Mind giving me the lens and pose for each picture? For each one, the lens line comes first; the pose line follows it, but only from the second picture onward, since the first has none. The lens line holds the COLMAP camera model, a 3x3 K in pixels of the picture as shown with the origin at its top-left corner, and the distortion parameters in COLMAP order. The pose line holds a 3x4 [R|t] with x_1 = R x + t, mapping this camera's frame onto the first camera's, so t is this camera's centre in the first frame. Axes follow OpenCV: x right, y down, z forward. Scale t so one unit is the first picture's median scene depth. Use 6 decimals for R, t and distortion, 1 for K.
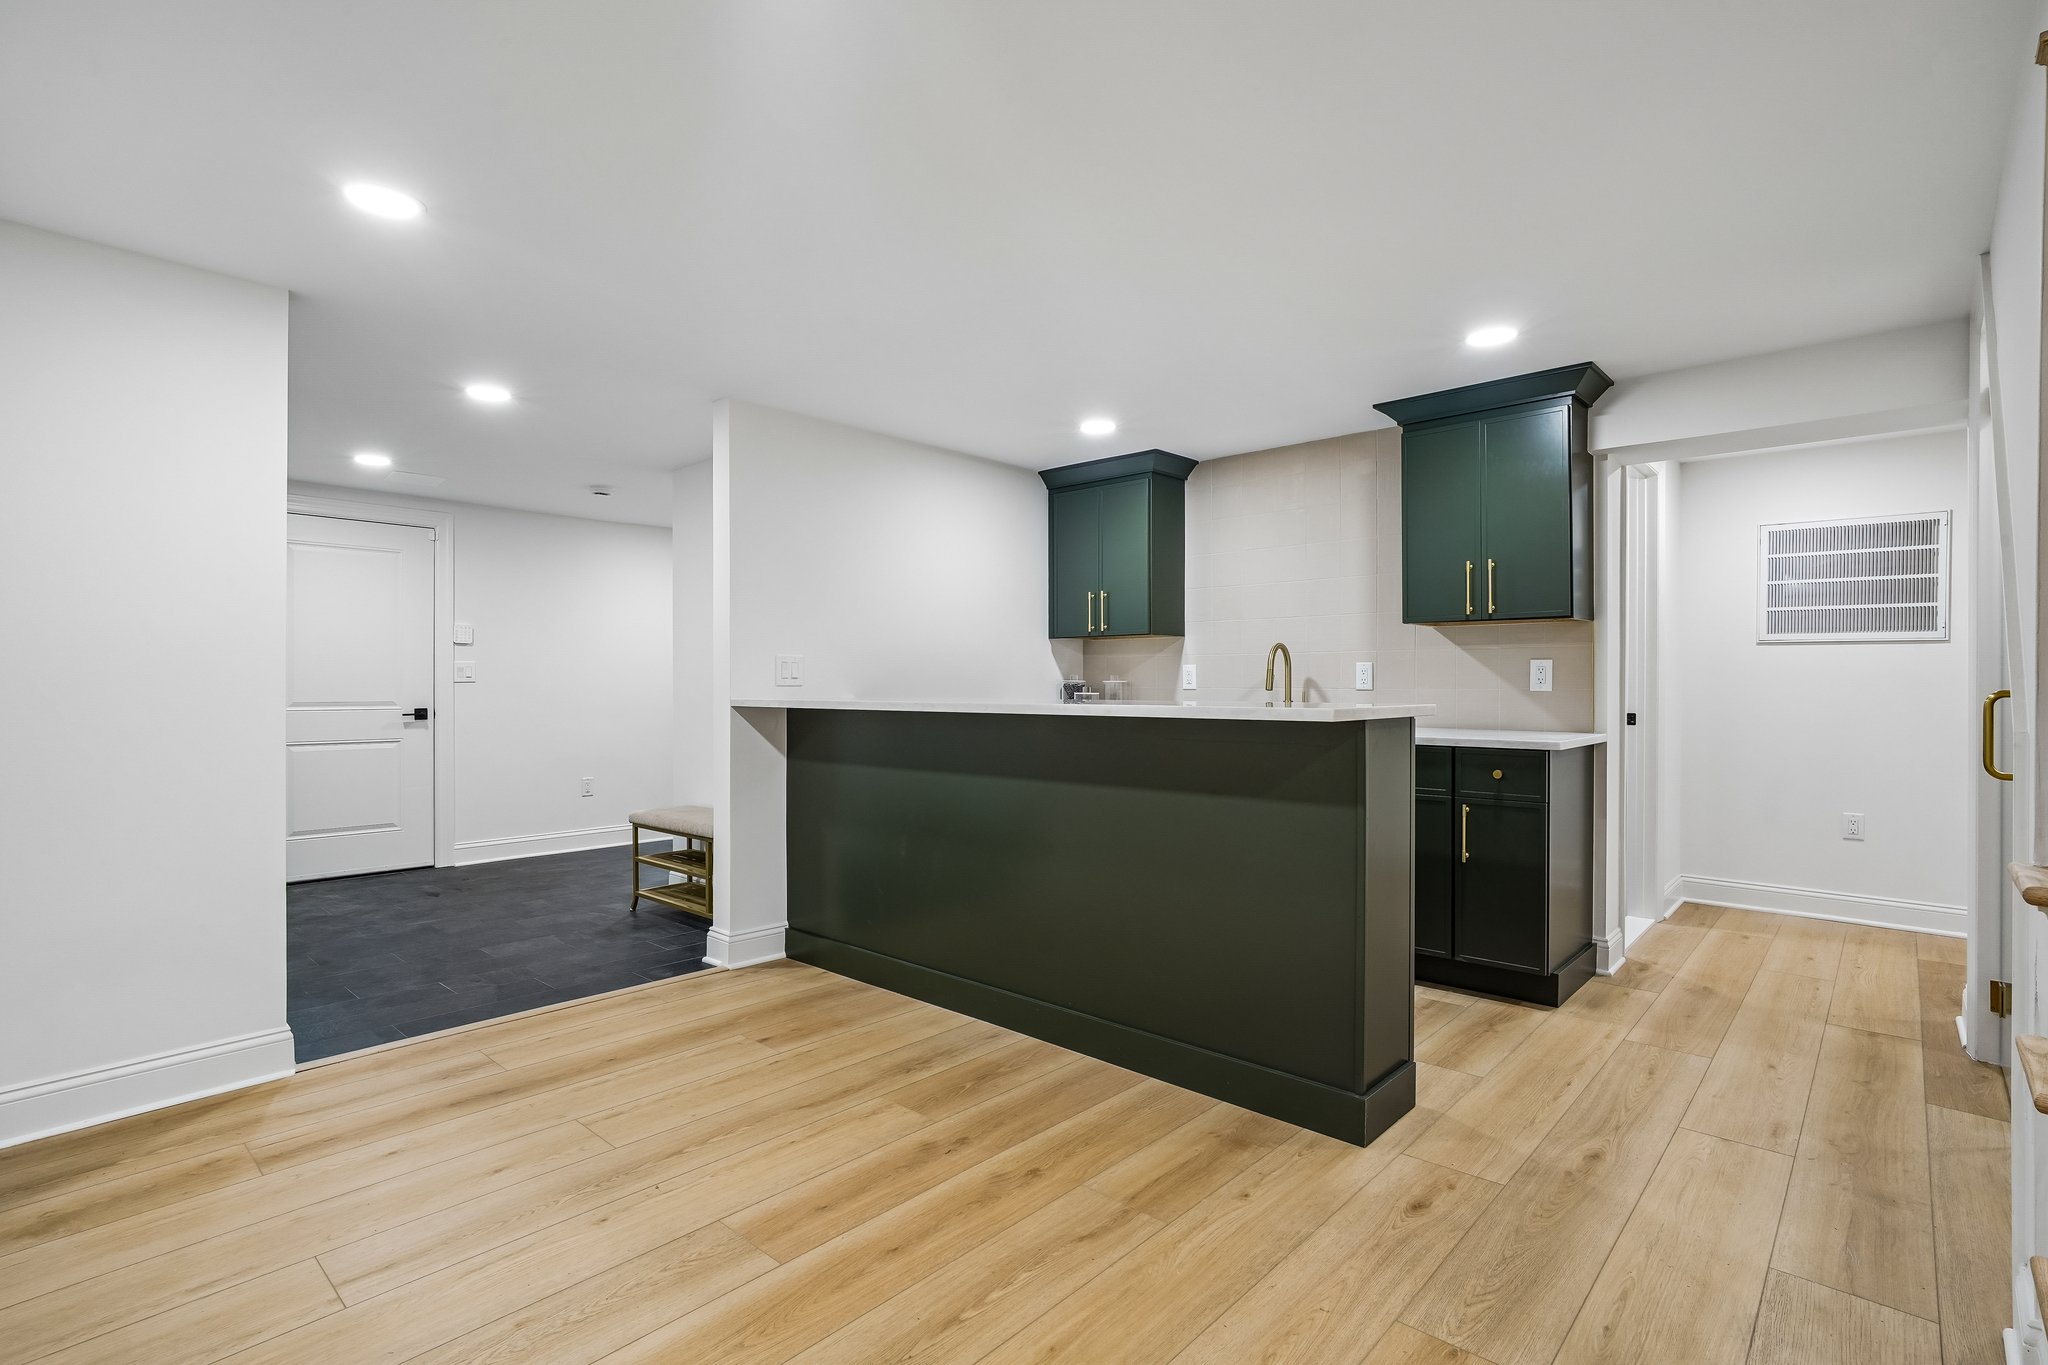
lens RADIAL K [[967.1, 0, 1023.7], [0, 967.1, 689.4], [0, 0, 1]] dist [-0.011813, 0.007981]
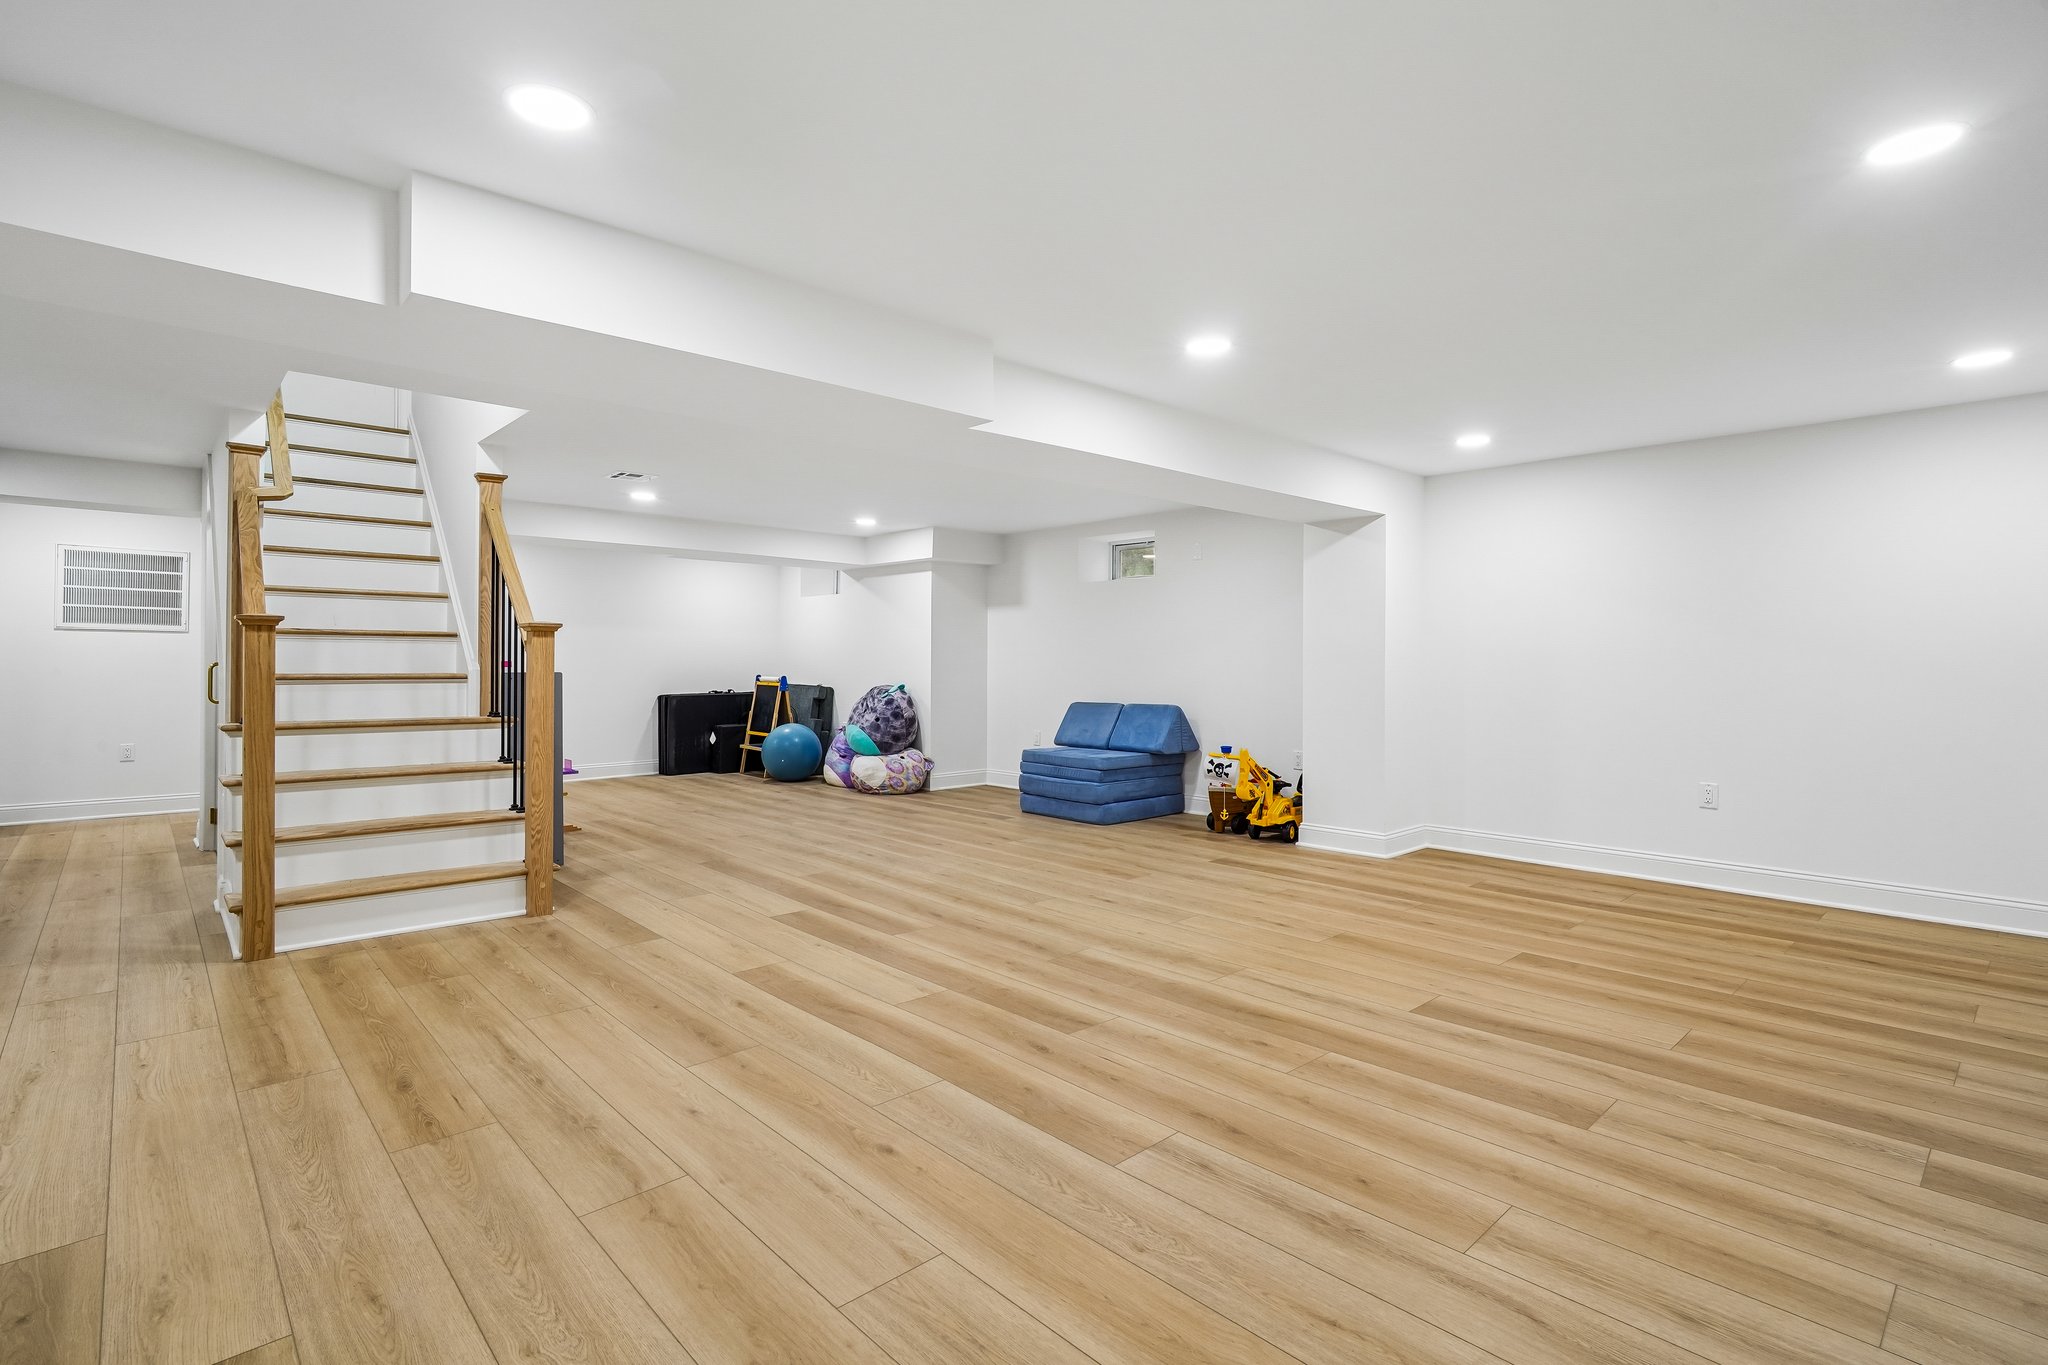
lens RADIAL K [[967.1, 0, 1036.1], [0, 967.1, 657.4], [0, 0, 1]] dist [-0.011813, 0.007981]
pose [[0.075982, 0.003931, 0.997101, -0.567922], [0.000468, 0.999992, -0.003978, -0.001077], [-0.997109, 0.000769, 0.075979, -0.567728]]
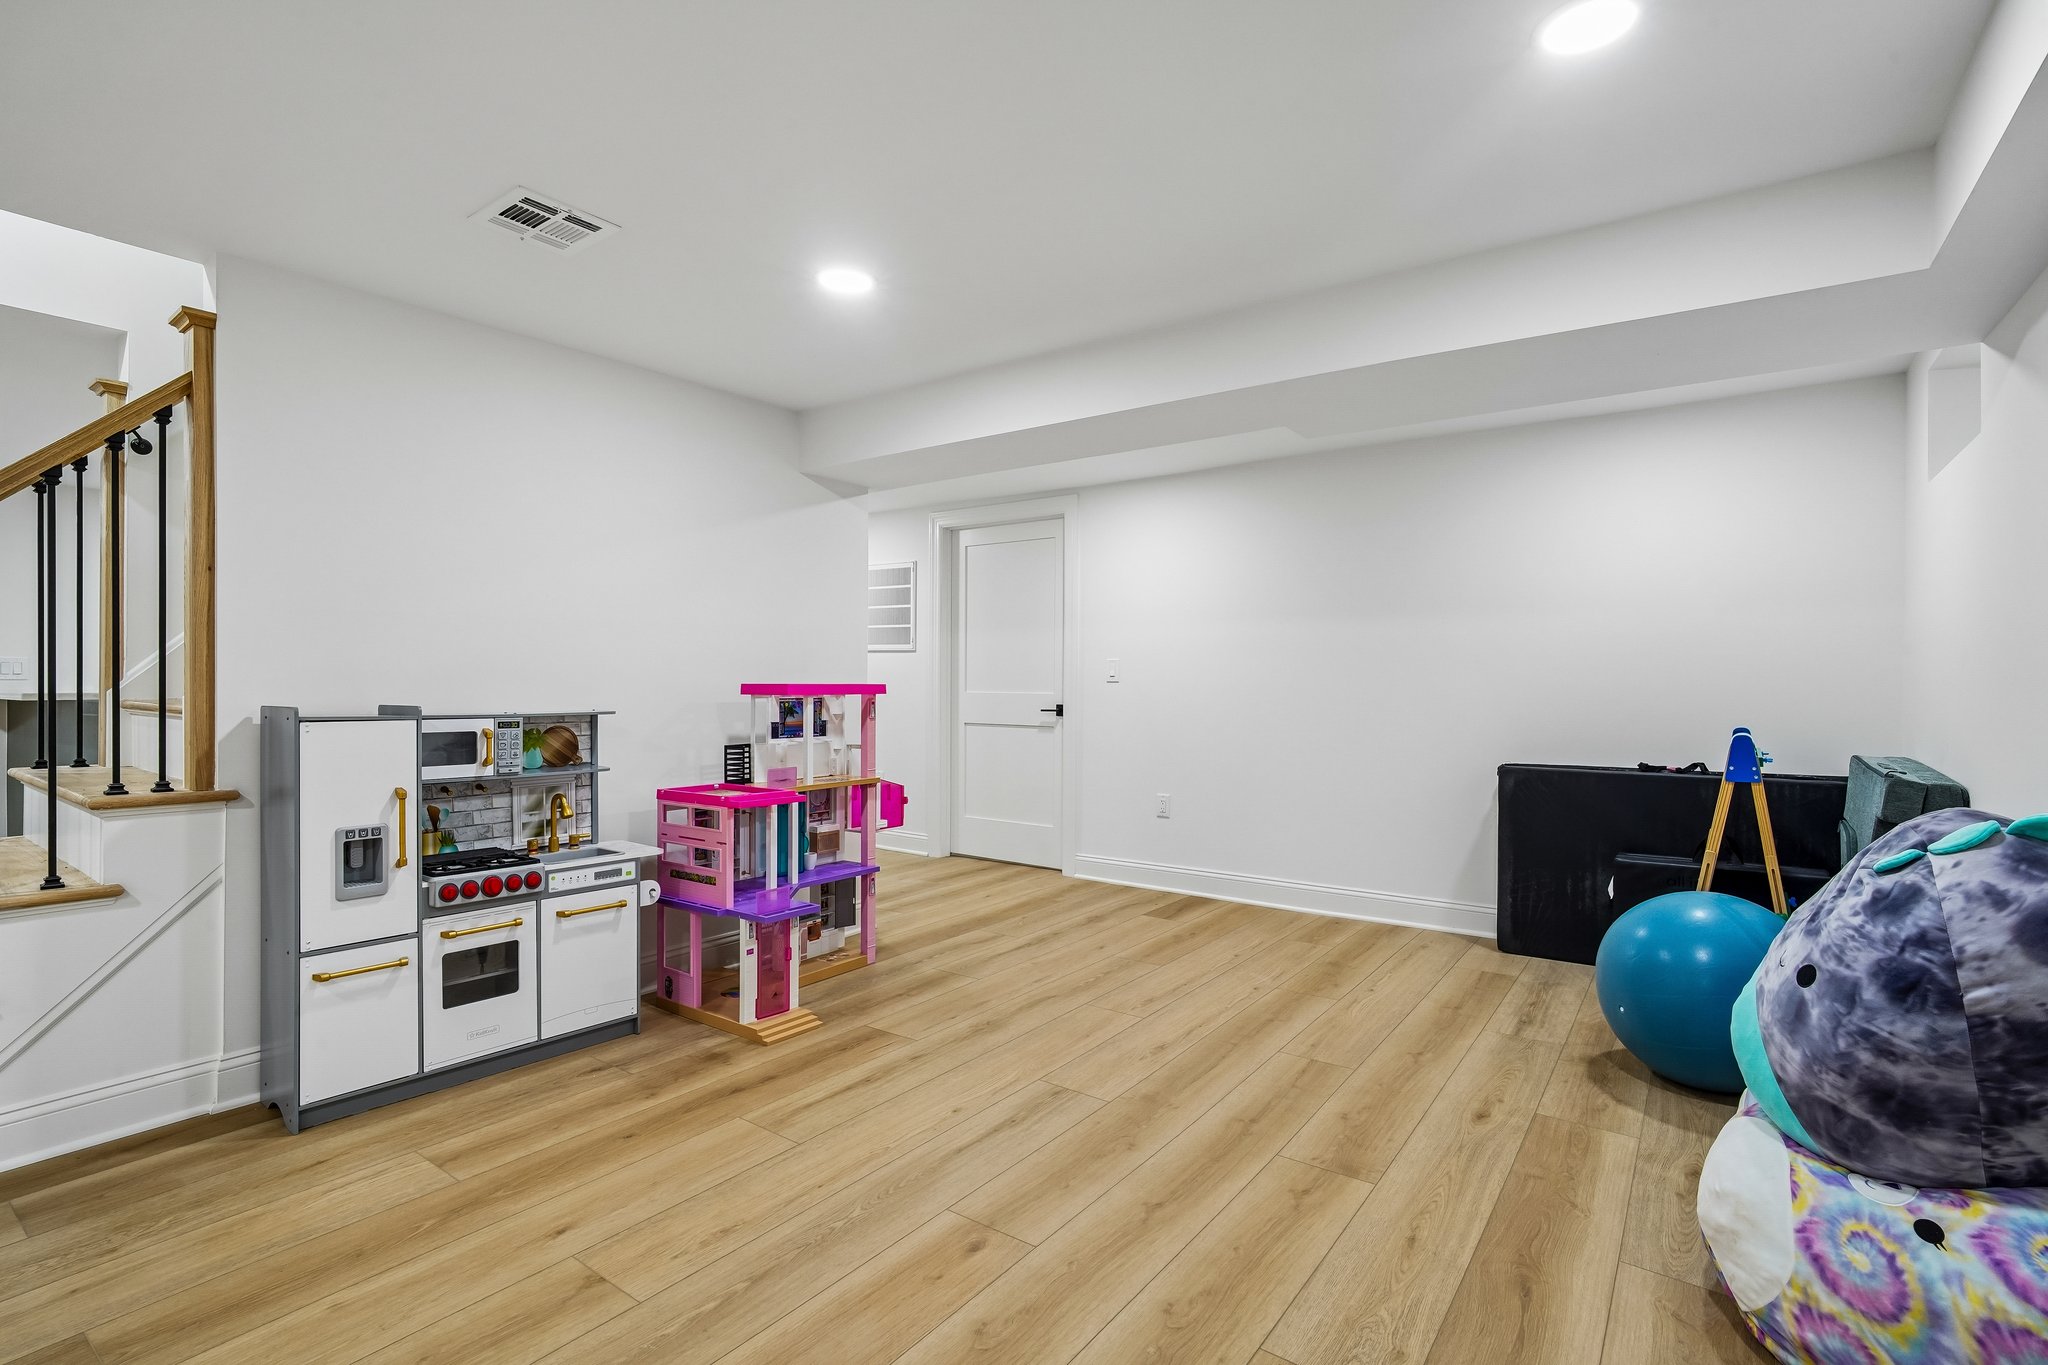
lens RADIAL K [[967.1, 0, 1010.5], [0, 967.1, 688.7], [0, 0, 1]] dist [-0.011813, 0.007981]
pose [[0.995292, 0.001976, 0.096898, 0.987298], [-0.002501, 0.999983, 0.005296, -0.003147], [-0.096886, -0.005514, 0.995280, -0.463555]]
